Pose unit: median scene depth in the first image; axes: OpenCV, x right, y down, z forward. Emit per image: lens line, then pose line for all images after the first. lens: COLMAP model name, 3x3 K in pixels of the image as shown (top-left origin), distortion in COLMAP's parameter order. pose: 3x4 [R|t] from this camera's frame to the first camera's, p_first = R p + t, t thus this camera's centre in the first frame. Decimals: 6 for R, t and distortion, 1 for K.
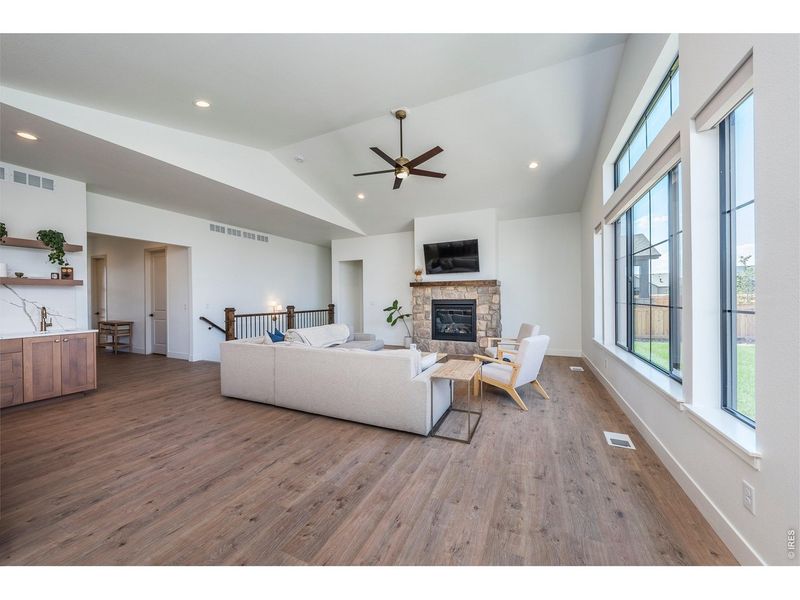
lens RADIAL K [[292.6, 0, 400.7], [0, 292.6, 299.2], [0, 0, 1]] dist [-0.003756, 0.000134]
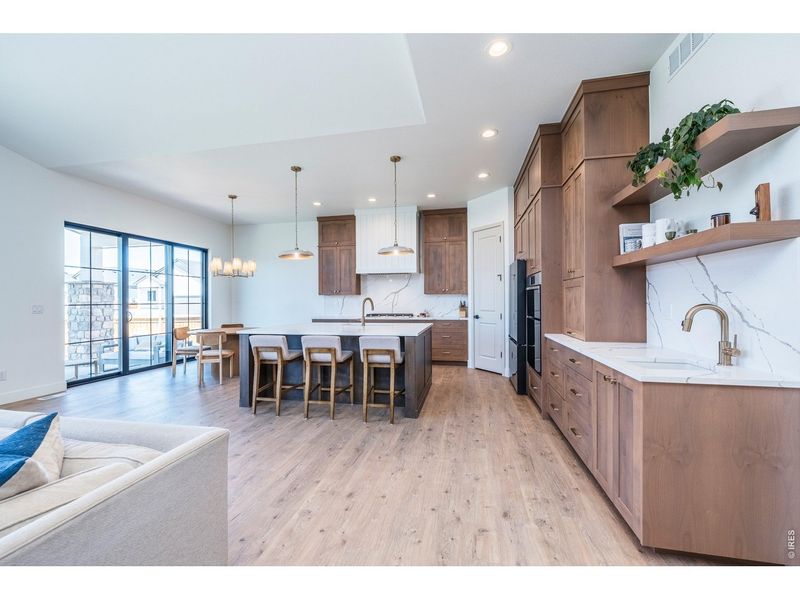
lens RADIAL K [[324.4, 0, 401.3], [0, 324.4, 298.2], [0, 0, 1]] dist [-0.001011, -0.000295]
pose [[-0.974600, 0.014576, -0.223477, -0.663176], [0.015127, 0.999885, -0.000756, 0.011503], [0.223441, -0.004118, -0.974709, 1.265863]]
